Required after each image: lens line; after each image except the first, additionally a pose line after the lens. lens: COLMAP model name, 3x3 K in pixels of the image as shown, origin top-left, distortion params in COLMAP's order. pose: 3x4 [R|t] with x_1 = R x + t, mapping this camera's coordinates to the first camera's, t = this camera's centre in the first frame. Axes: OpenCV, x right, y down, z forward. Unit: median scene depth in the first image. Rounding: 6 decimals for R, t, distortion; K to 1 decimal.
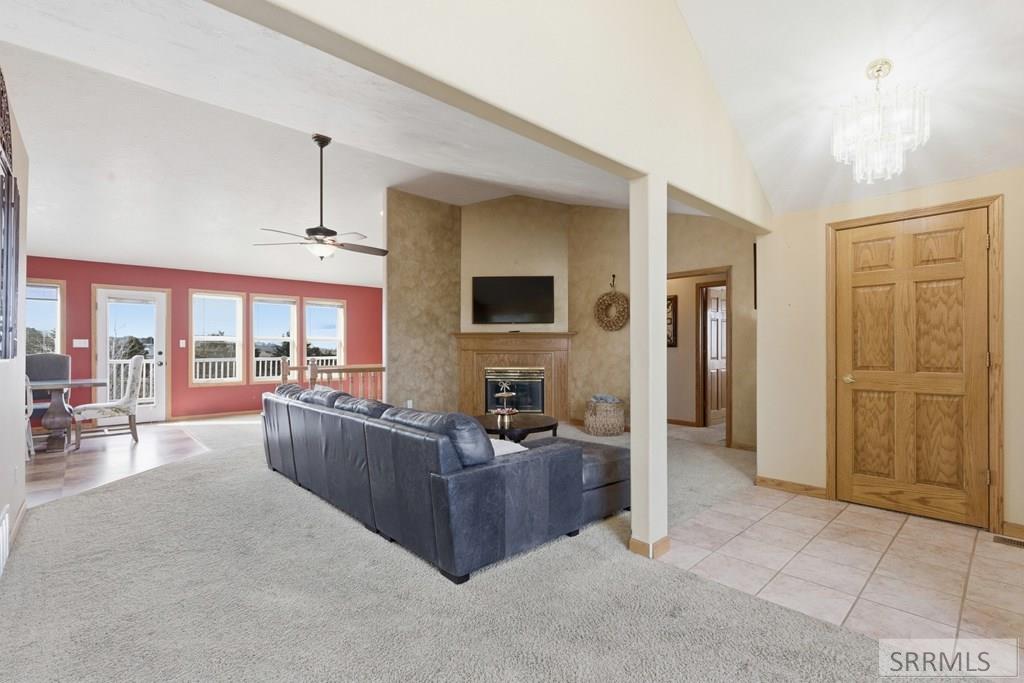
lens RADIAL K [[465.8, 0, 510.0], [0, 465.8, 346.6], [0, 0, 1]] dist [-0.003559, 0.000254]
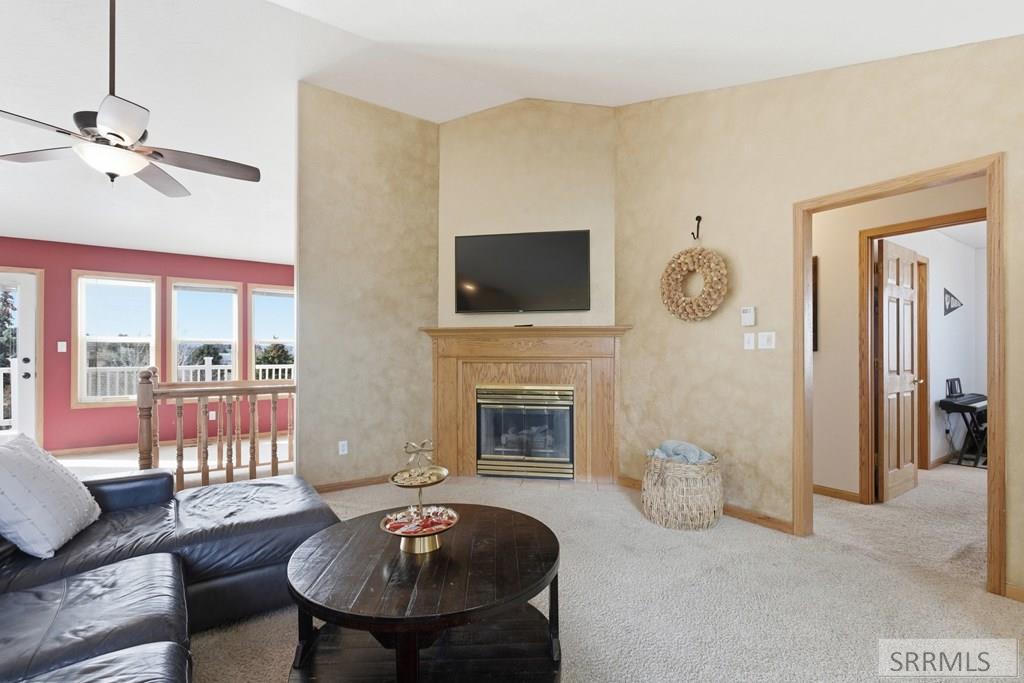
lens RADIAL K [[466.8, 0, 513.7], [0, 466.8, 353.0], [0, 0, 1]] dist [-0.003833, -0.000225]
pose [[0.991707, 0.000219, -0.128519, 0.074374], [-0.000427, 0.999999, -0.001588, 0.003773], [0.128518, 0.001629, 0.991706, 0.406474]]
